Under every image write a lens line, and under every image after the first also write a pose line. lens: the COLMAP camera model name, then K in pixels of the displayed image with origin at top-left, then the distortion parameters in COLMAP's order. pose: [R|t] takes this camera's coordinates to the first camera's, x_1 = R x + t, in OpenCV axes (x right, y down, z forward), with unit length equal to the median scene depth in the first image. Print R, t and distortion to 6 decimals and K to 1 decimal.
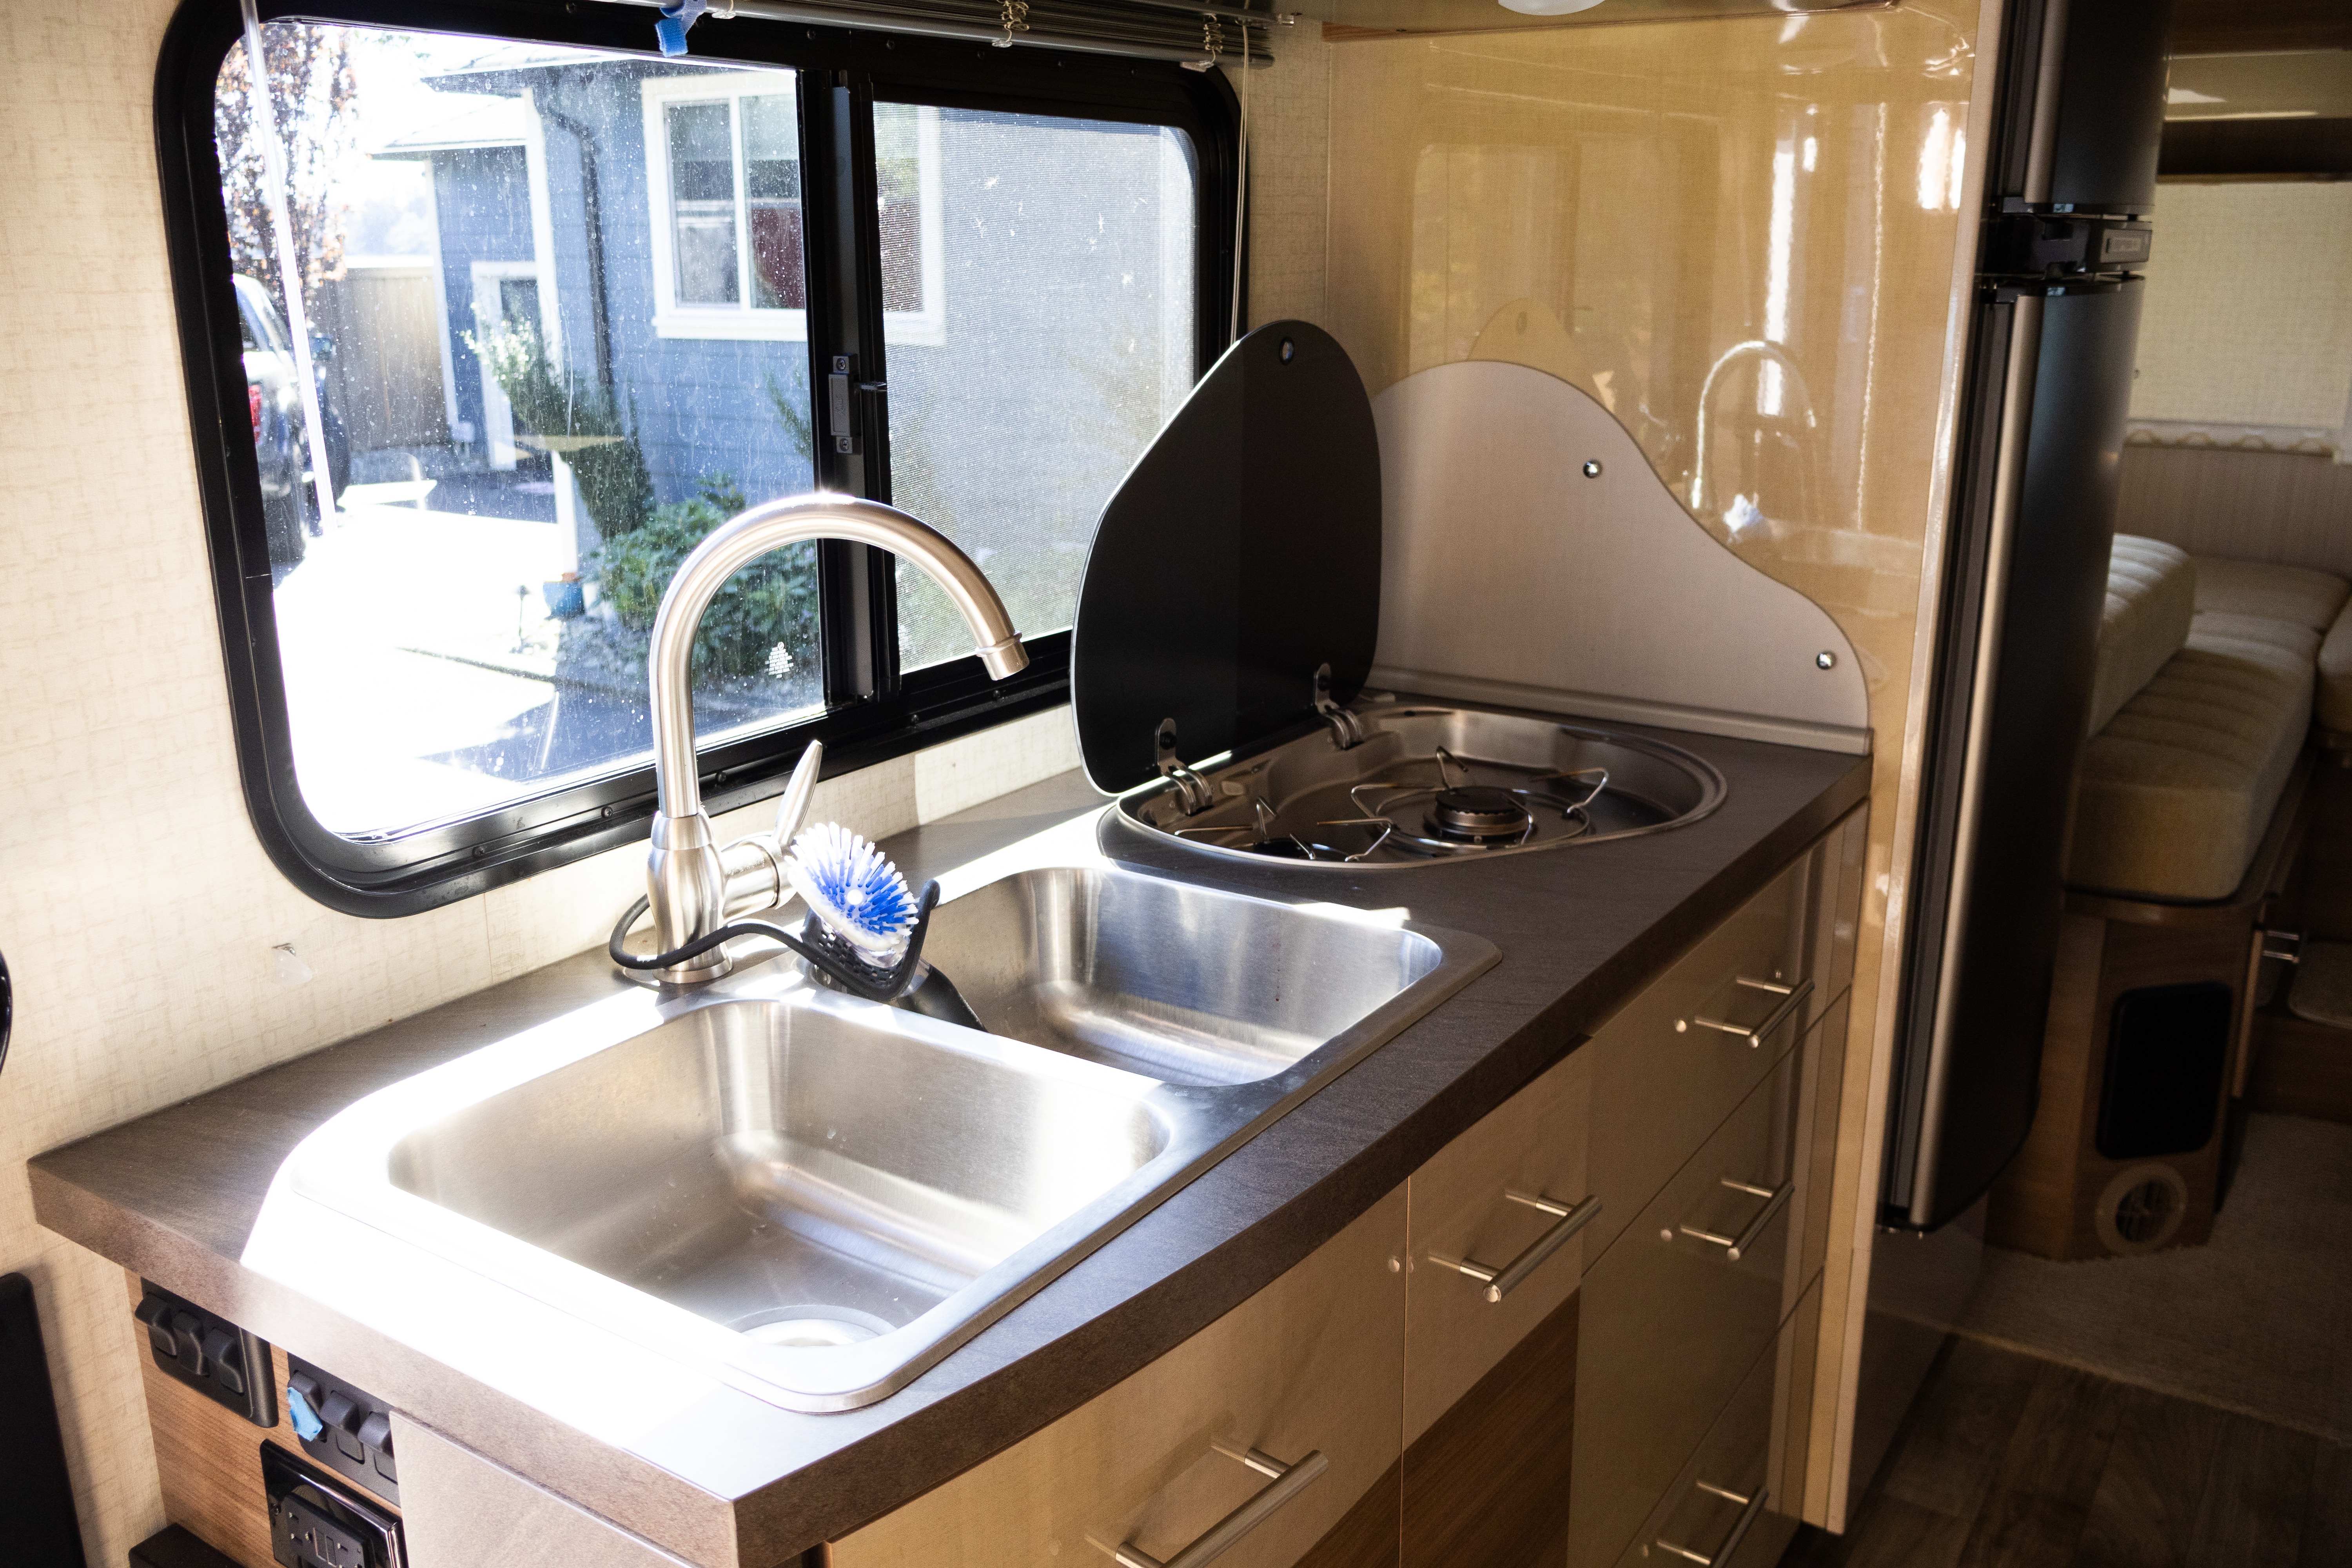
lens RADIAL K [[1944.6, 0, 1147.2], [0, 1944.6, 780.6], [0, 0, 1]] dist [-0.012496, 0.008765]
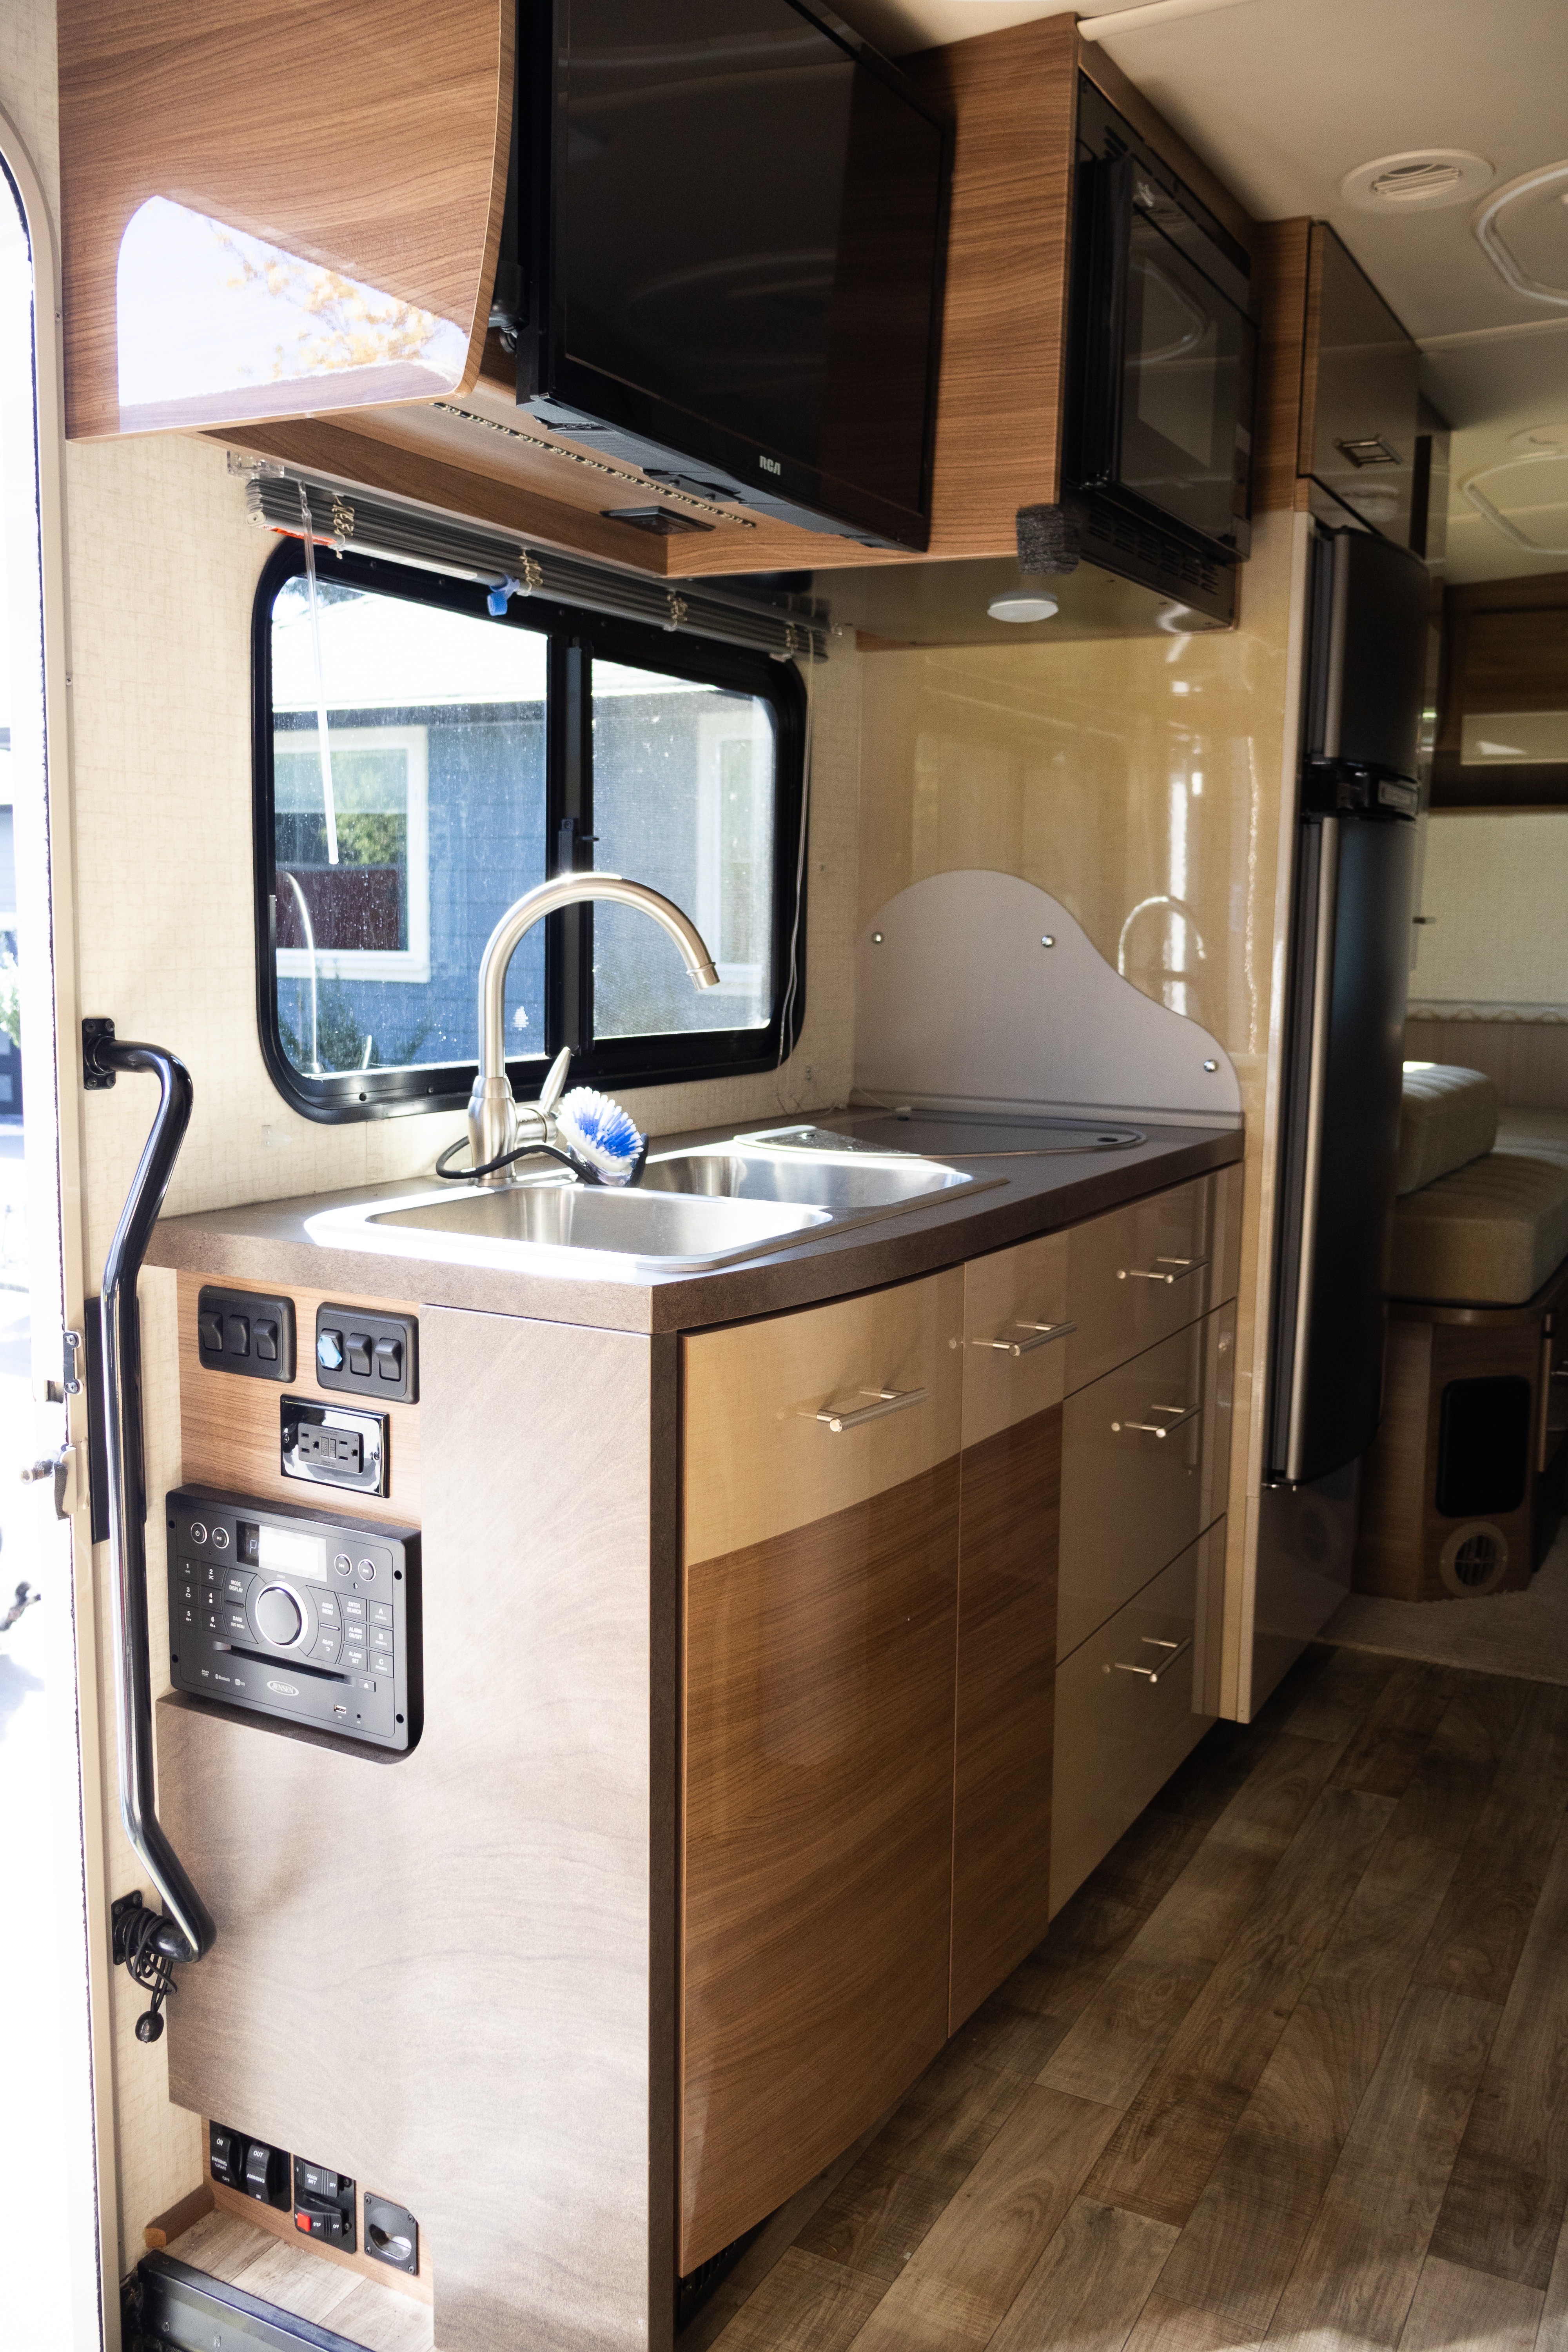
lens RADIAL K [[1945.1, 0, 756.3], [0, 1945.1, 1195.5], [0, 0, 1]] dist [-0.000500, 0.001696]
pose [[0.995796, 0.007336, 0.091309, -0.086145], [0.004938, 0.991039, -0.133481, 0.162572], [-0.091470, 0.133371, 0.986836, -0.279172]]
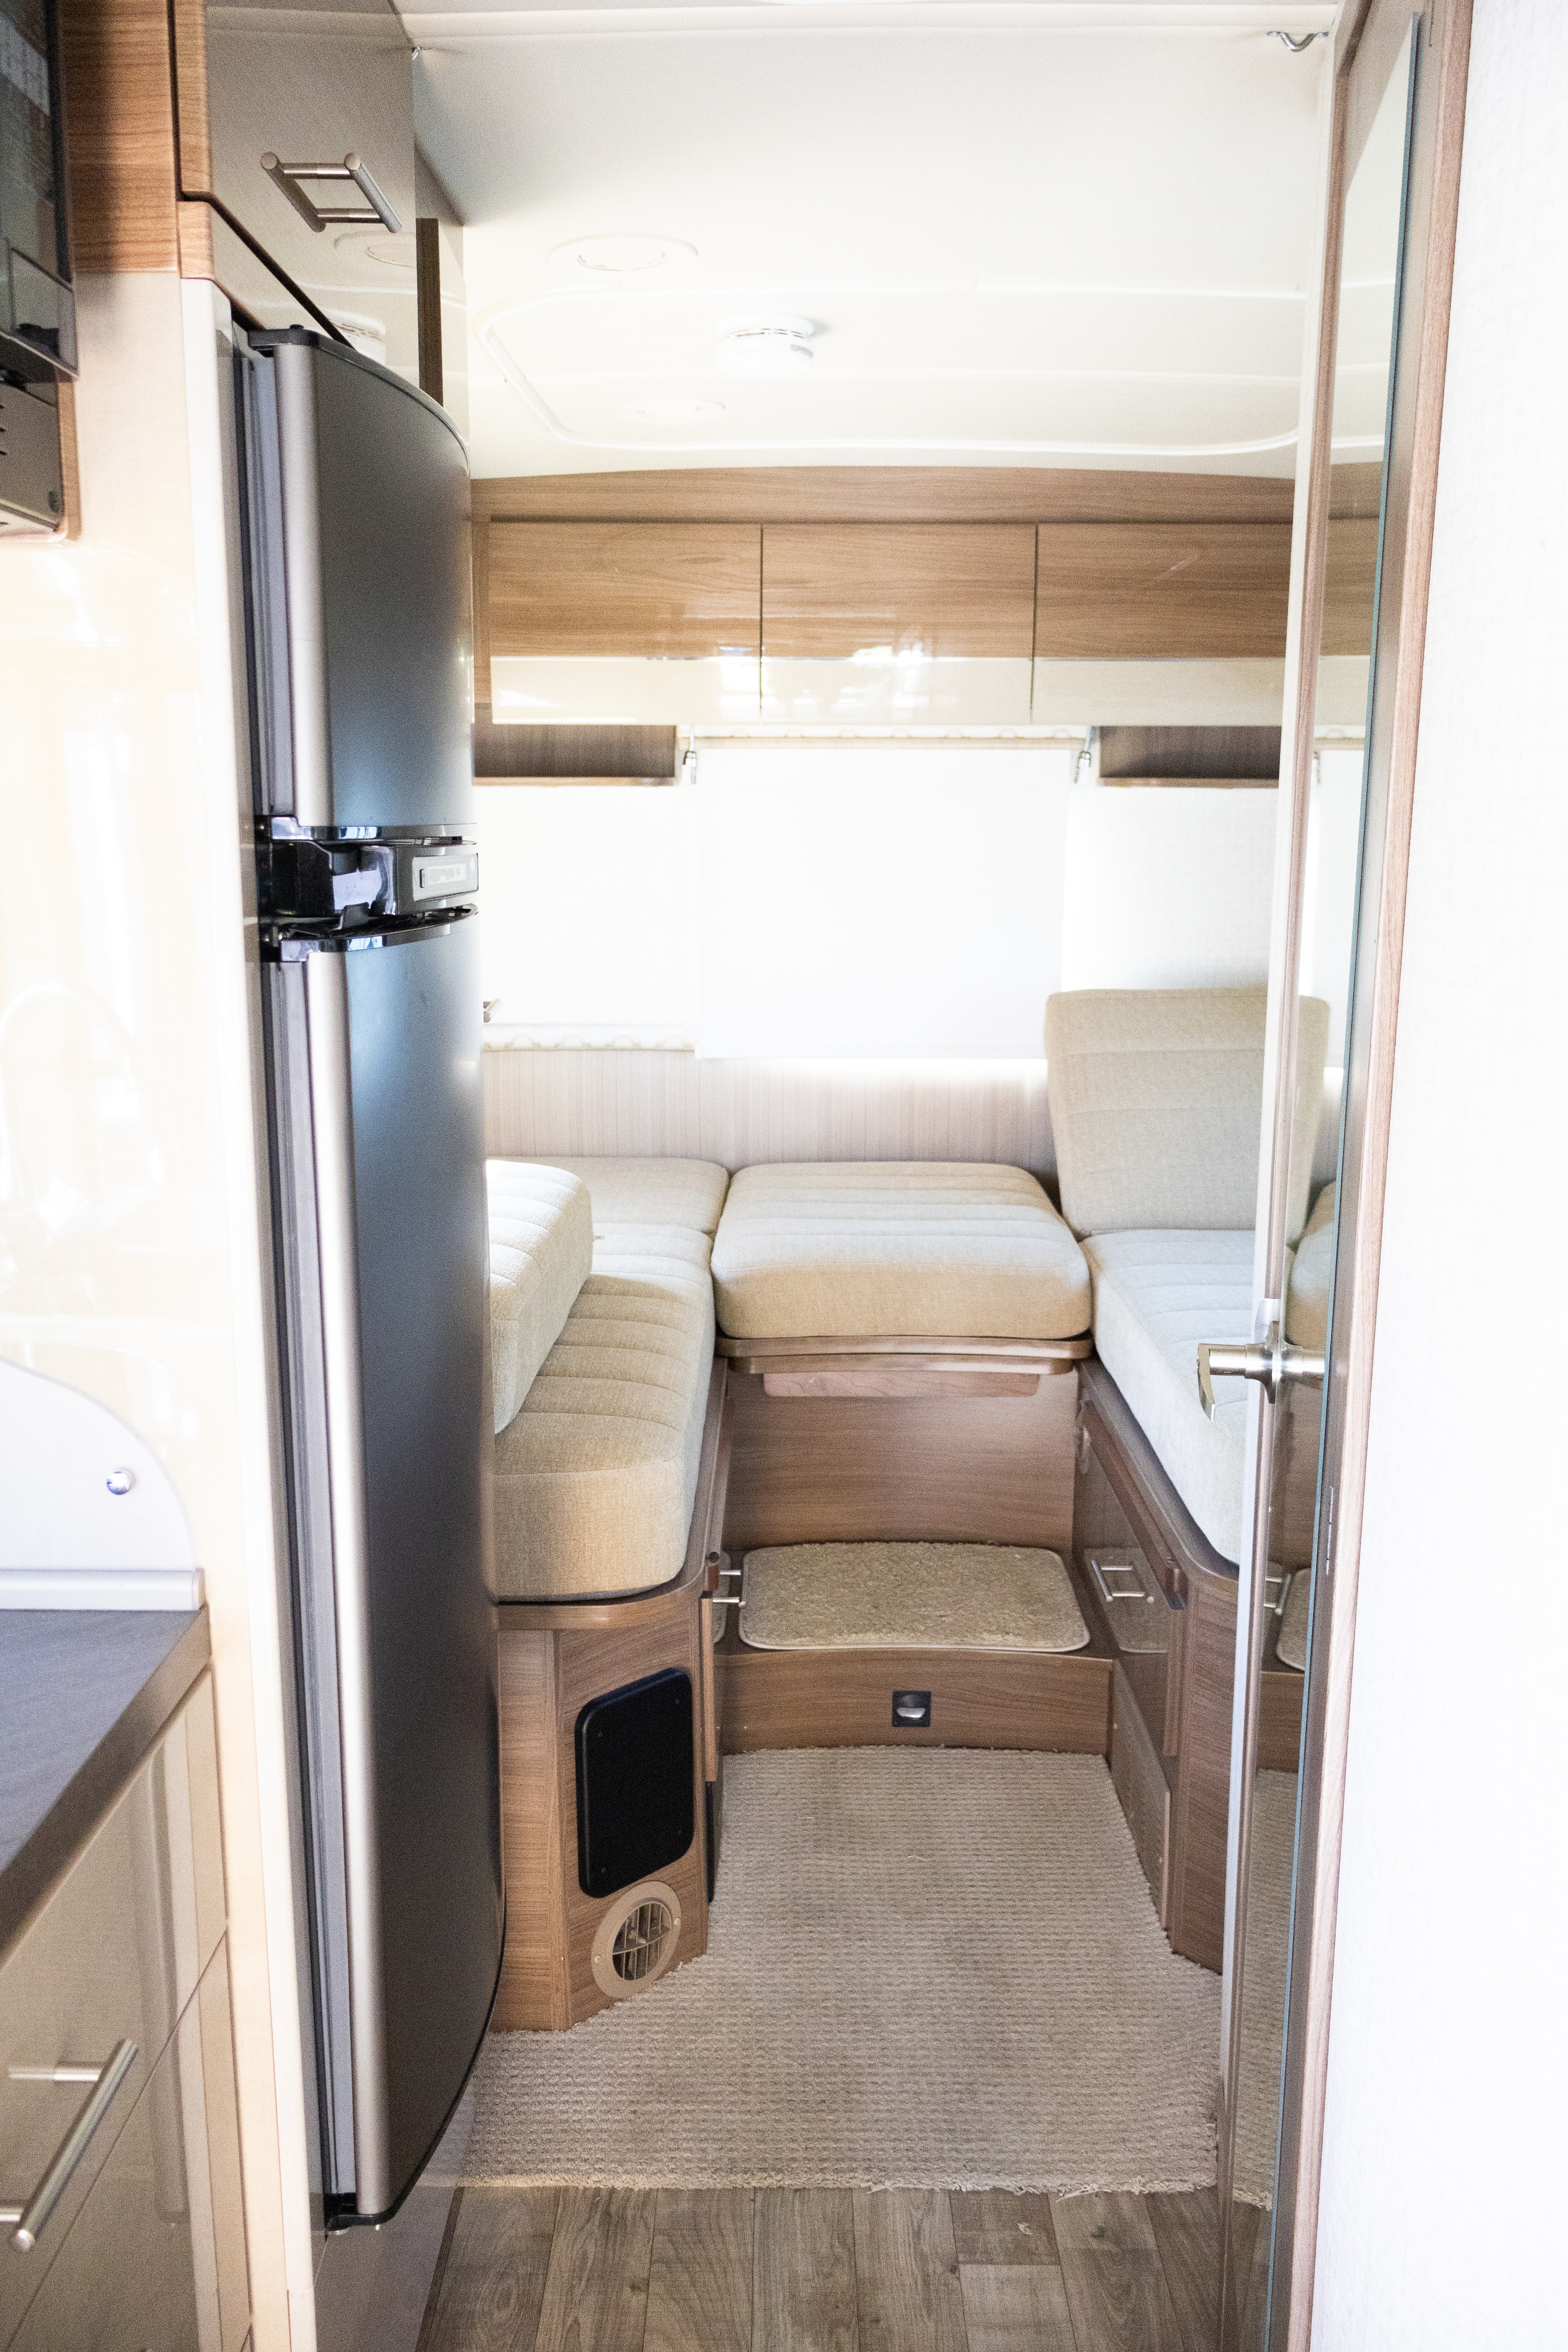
lens RADIAL K [[1928.1, 0, 784.0], [0, 1928.1, 1176.0], [0, 0, 1]] dist [-0.053504, 0.069894]
pose [[0.826655, -0.094280, 0.554755, 0.129598], [0.145020, 0.988257, -0.048144, -0.072877], [-0.543701, 0.120248, 0.830620, 0.220201]]
